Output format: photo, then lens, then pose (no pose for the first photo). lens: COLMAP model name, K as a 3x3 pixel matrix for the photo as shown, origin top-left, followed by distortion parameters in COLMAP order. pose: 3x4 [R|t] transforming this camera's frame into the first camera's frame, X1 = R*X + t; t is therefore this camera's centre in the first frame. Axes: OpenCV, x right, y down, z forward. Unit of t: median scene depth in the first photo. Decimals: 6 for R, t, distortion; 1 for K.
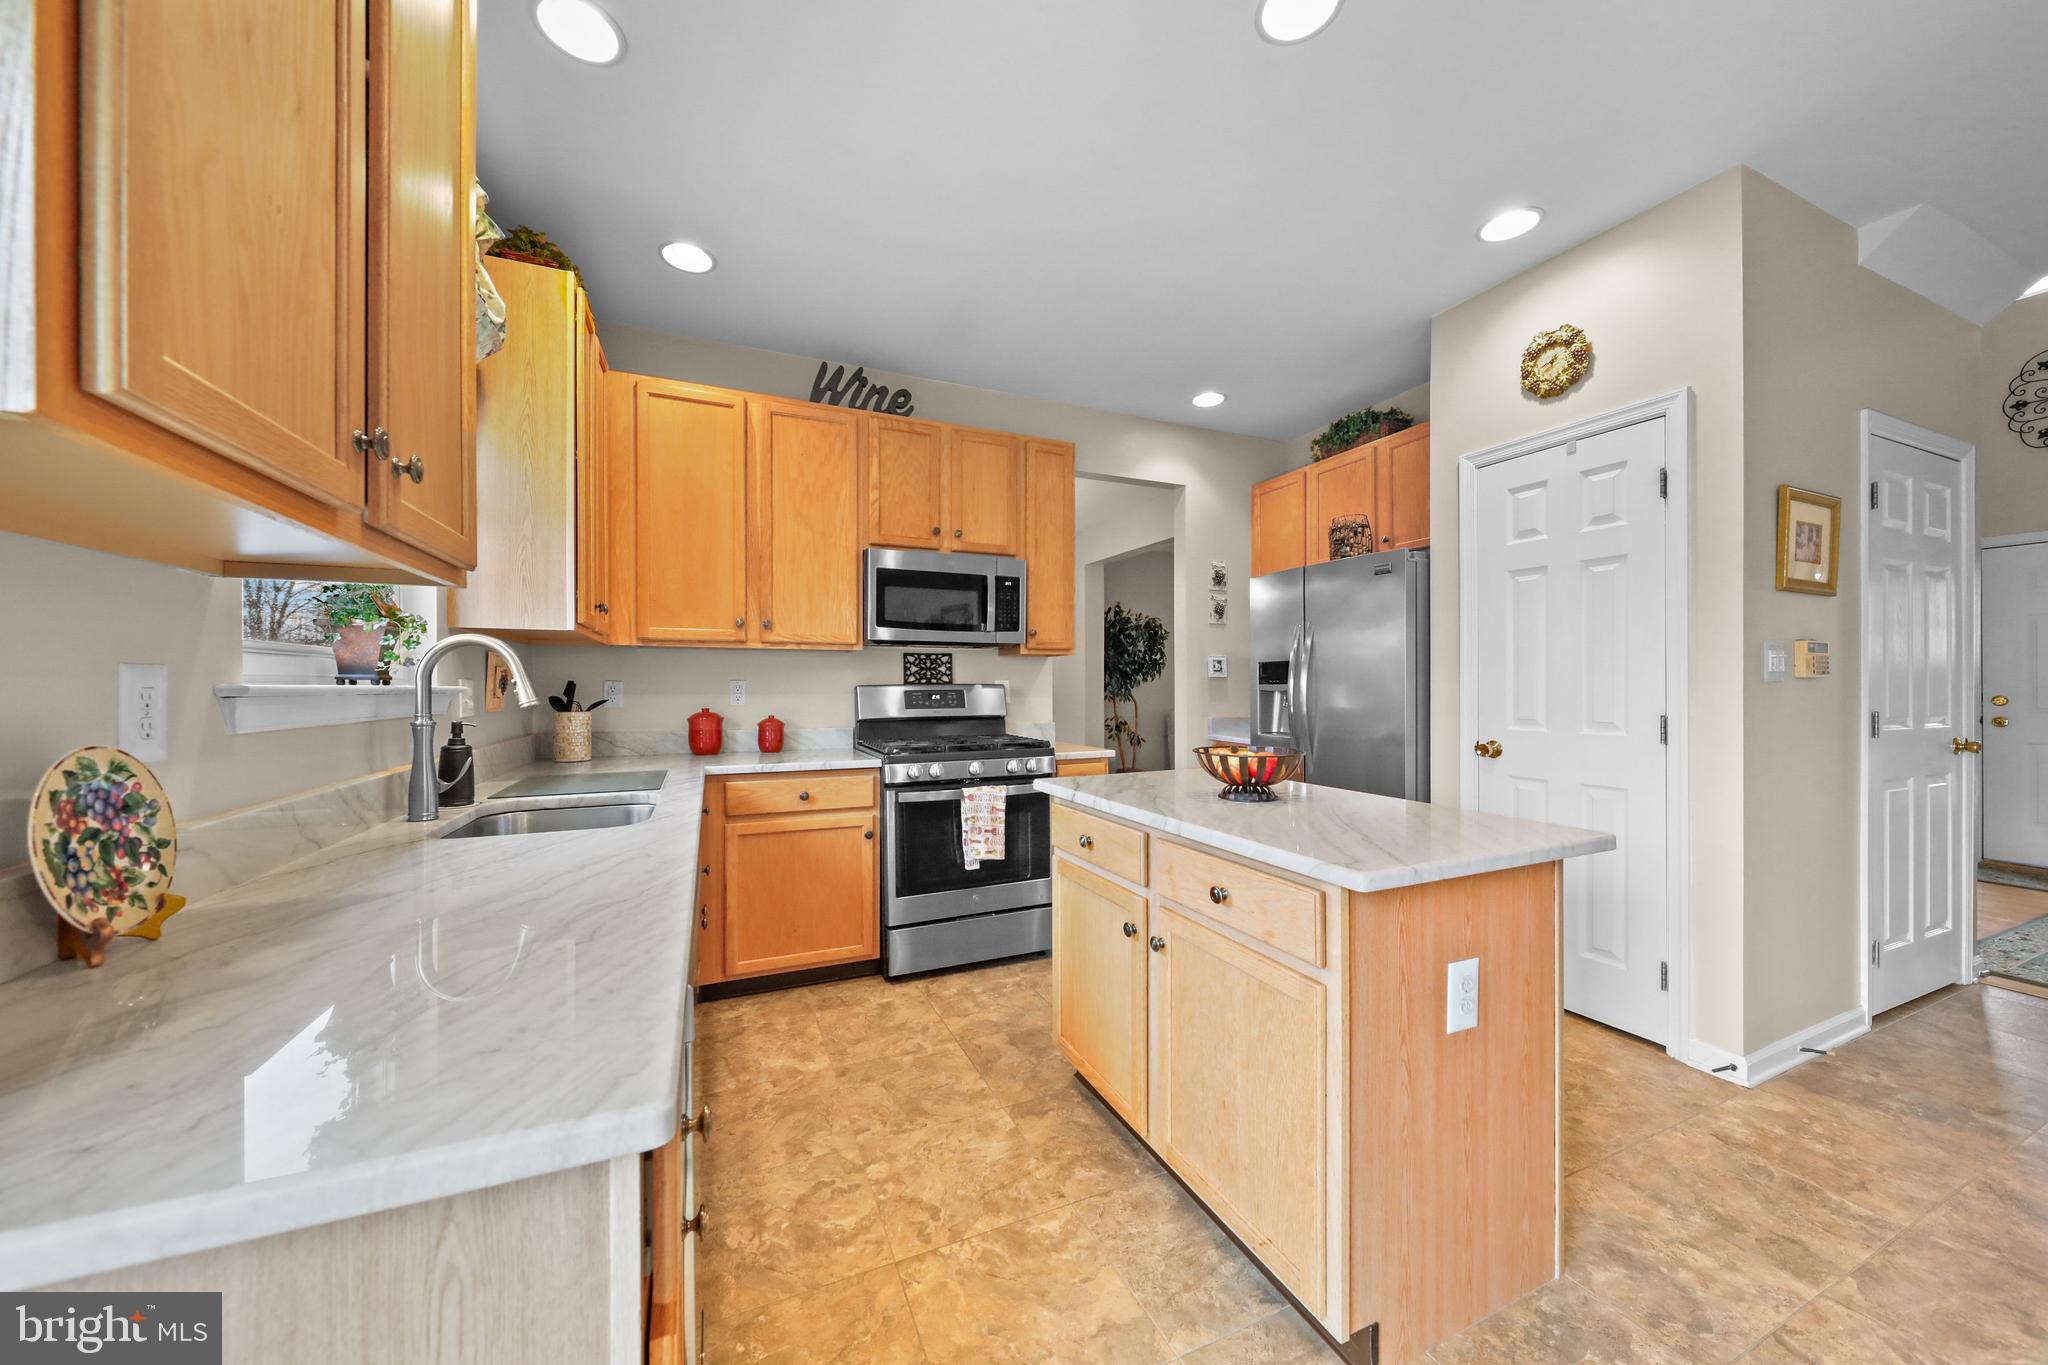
lens RADIAL K [[715.2, 0, 1023.6], [0, 715.2, 688.0], [0, 0, 1]] dist [0.000927, -0.001386]
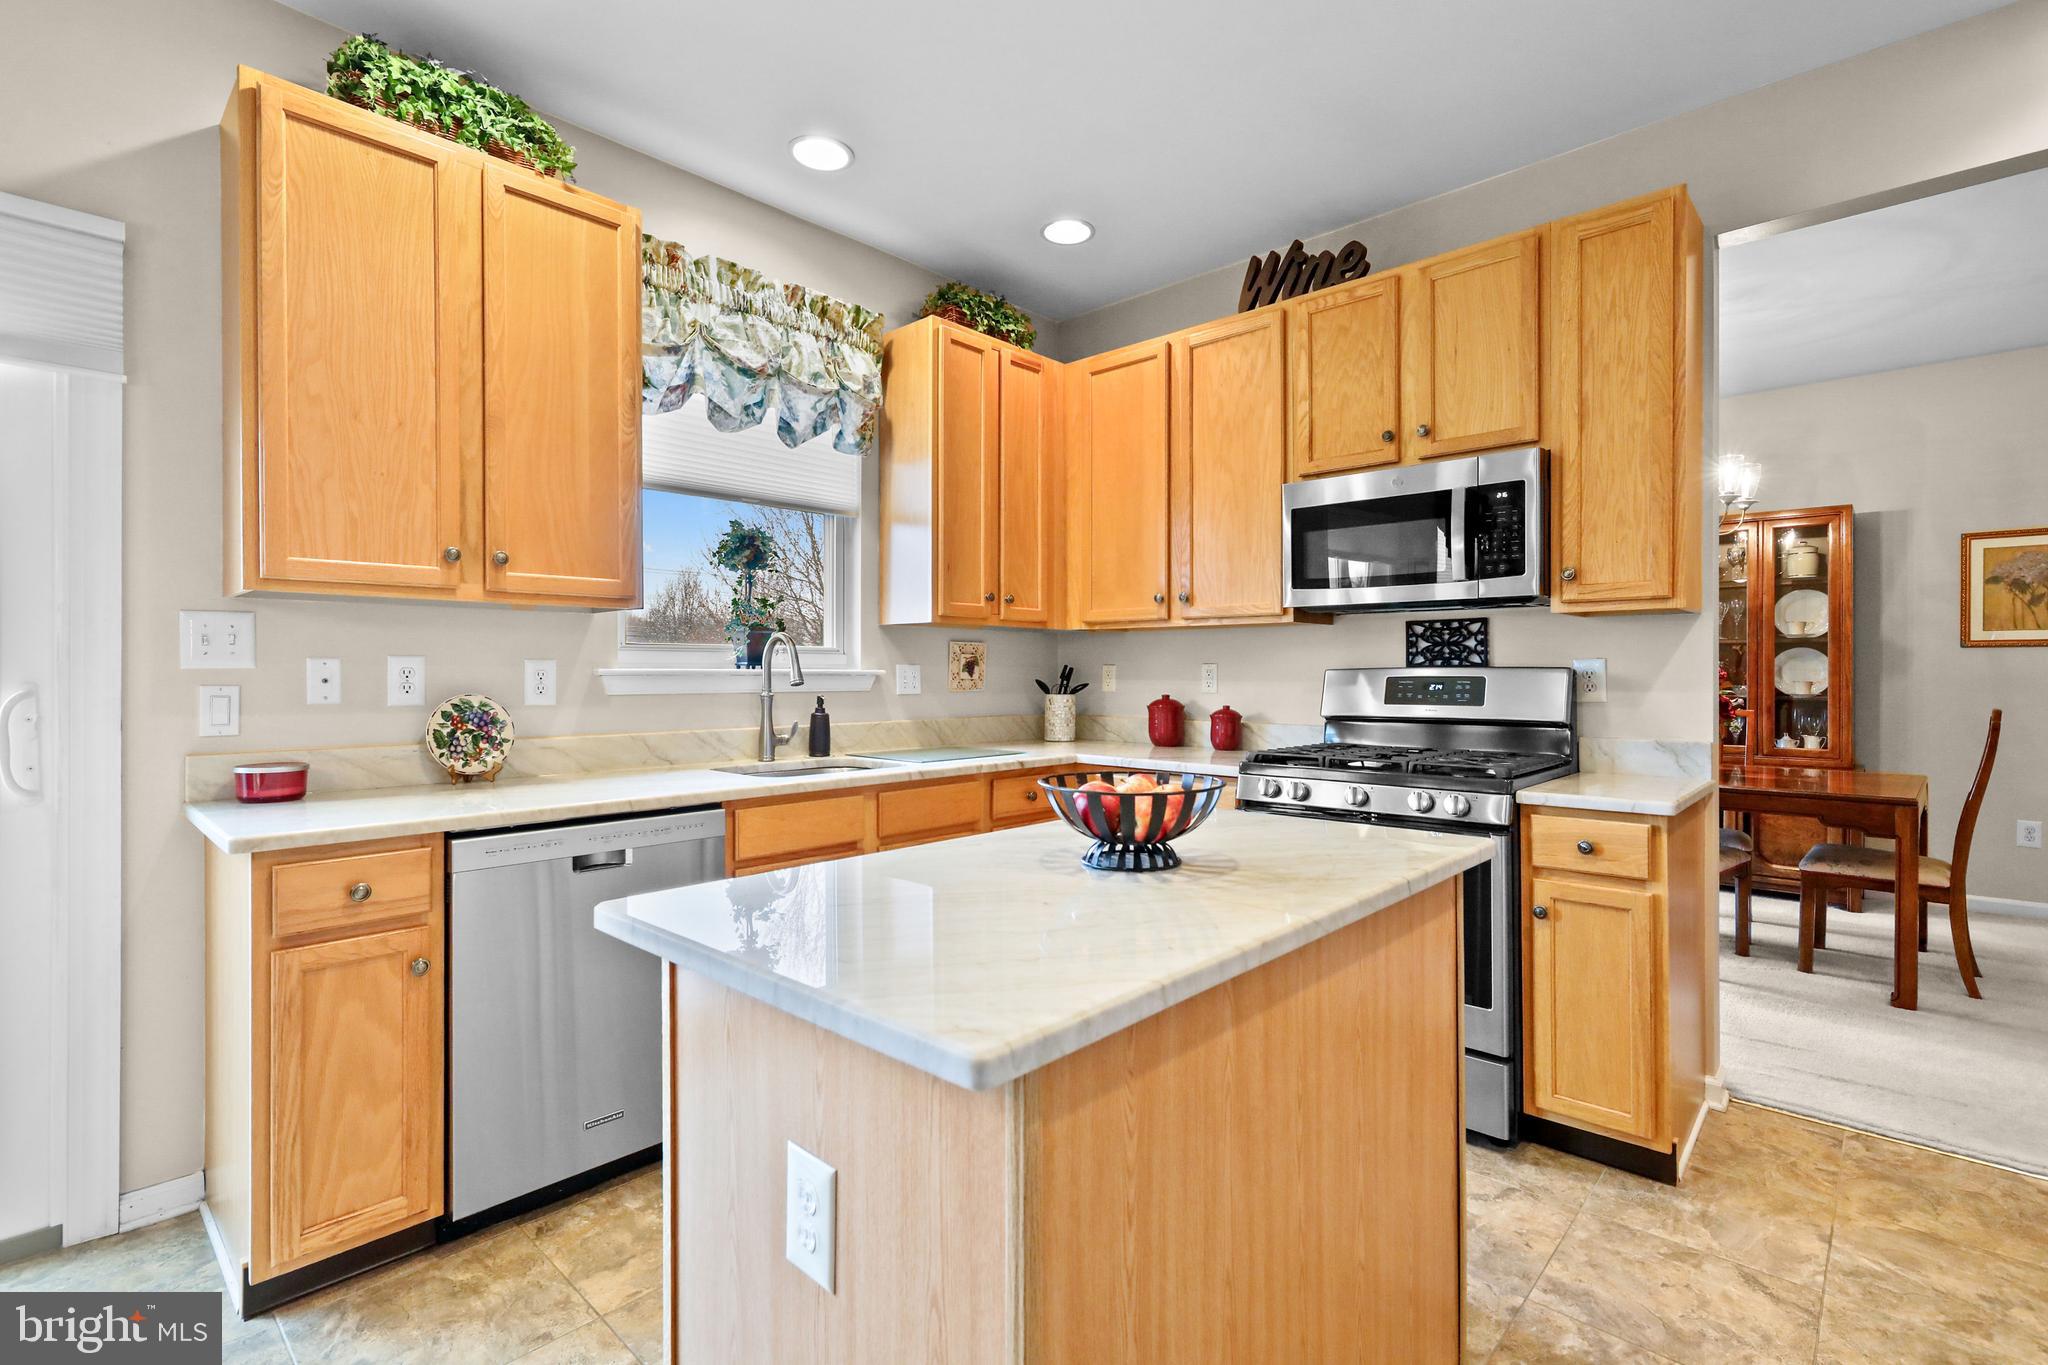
lens RADIAL K [[943.6, 0, 1022.3], [0, 943.6, 672.5], [0, 0, 1]] dist [0.002399, -0.000514]
pose [[0.390414, 0.002656, -0.920635, 0.621719], [-0.003276, 0.999994, 0.001496, -0.000779], [0.920633, 0.002432, 0.390421, 0.392909]]
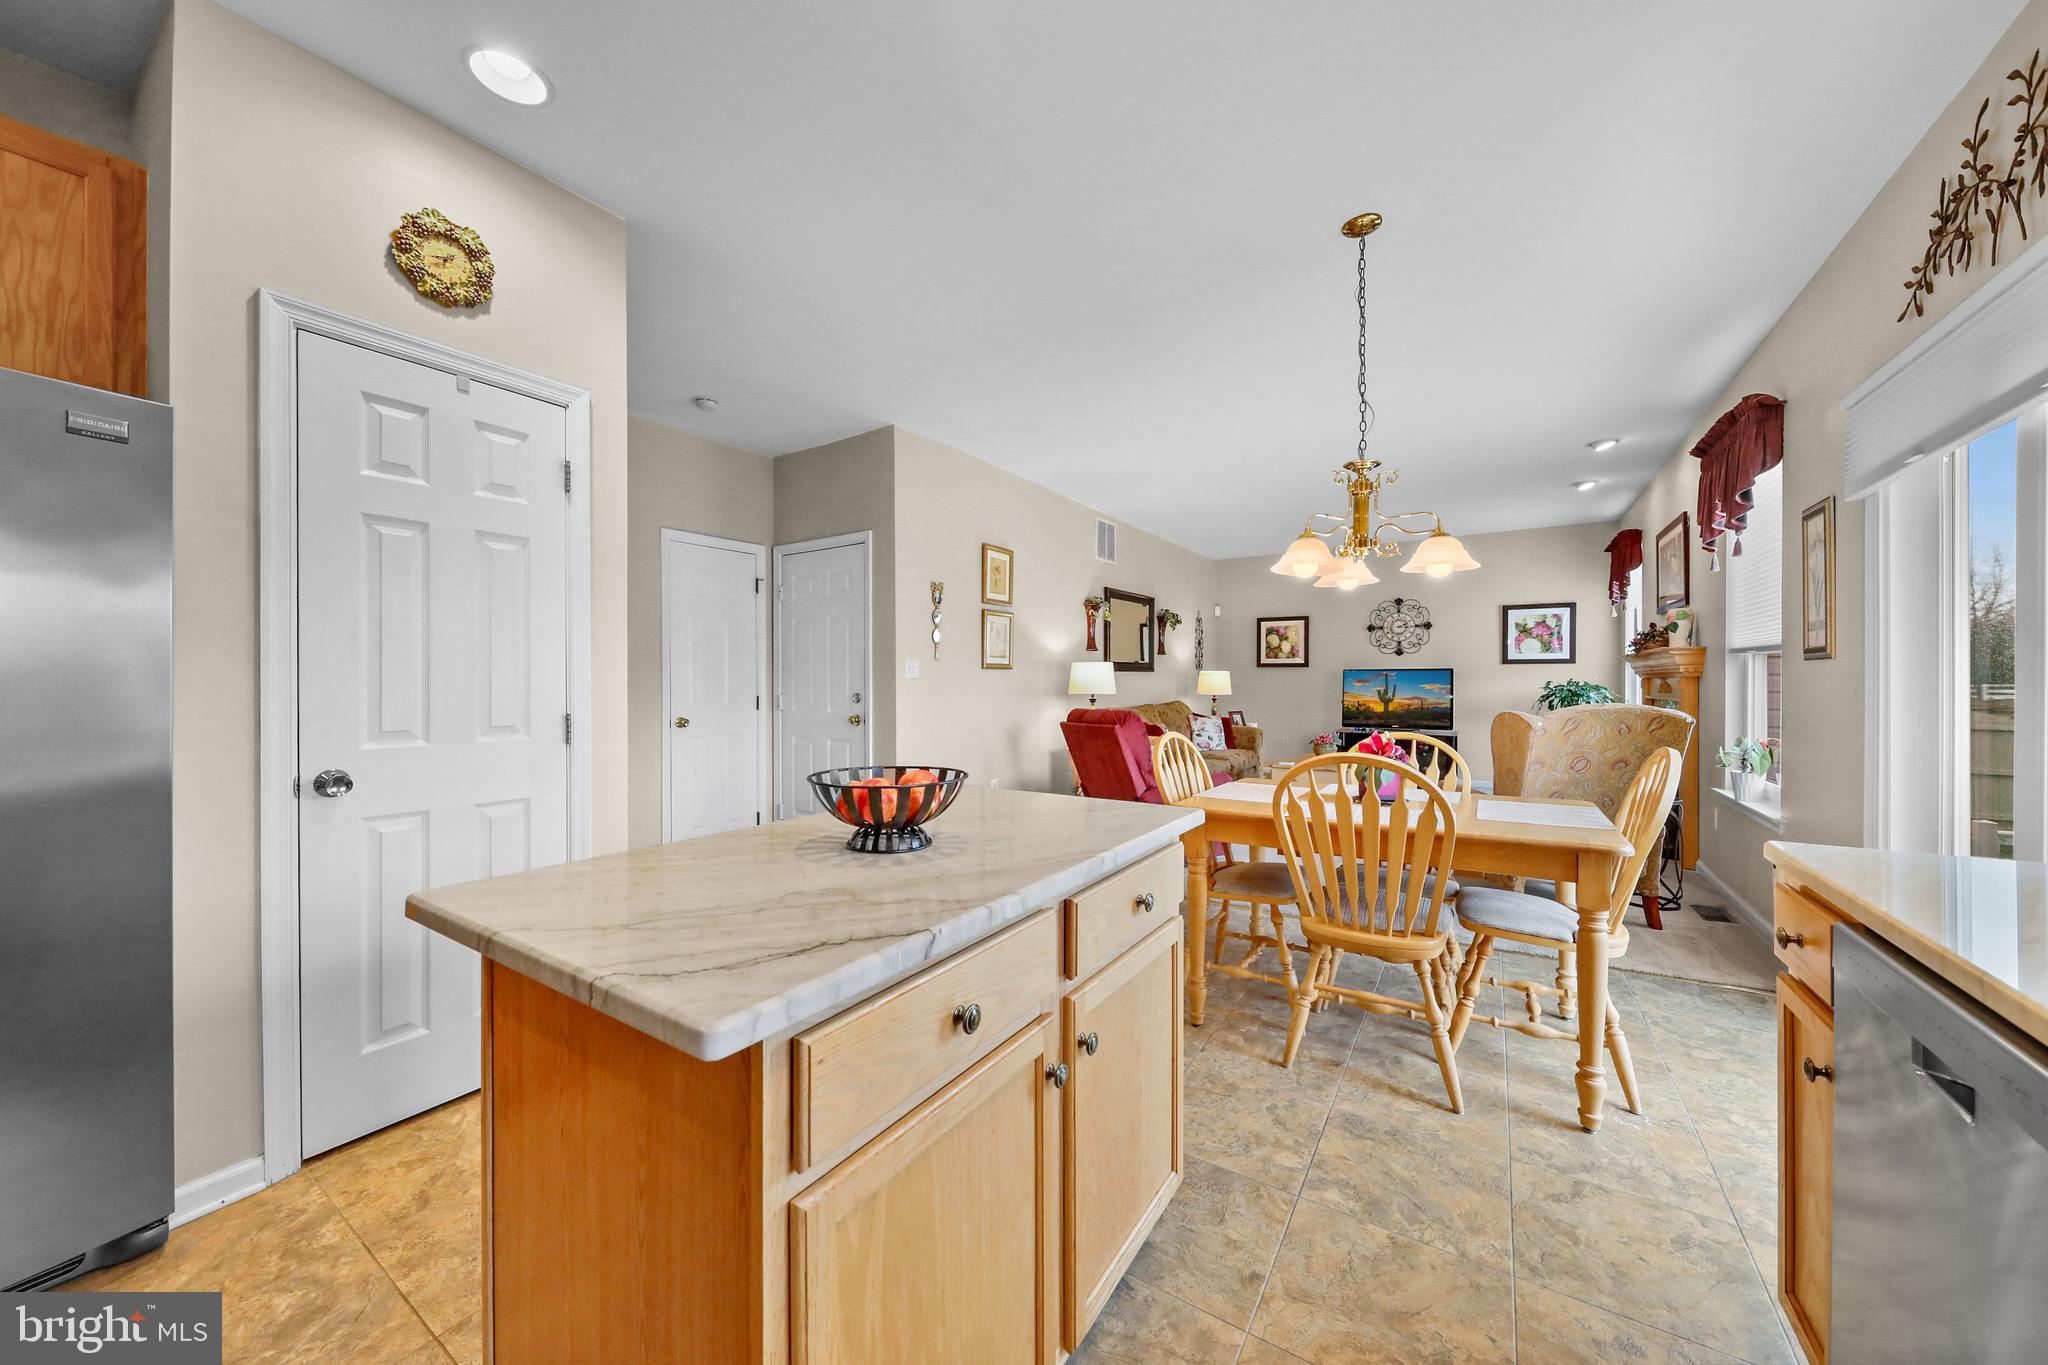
lens RADIAL K [[713.1, 0, 1019.6], [0, 713.1, 684.8], [0, 0, 1]] dist [0.000577, -0.002438]
pose [[-0.542090, 0.002708, 0.840316, -0.205691], [0.007470, 0.999971, 0.001597, 0.001259], [-0.840287, 0.007142, -0.542095, 0.801312]]
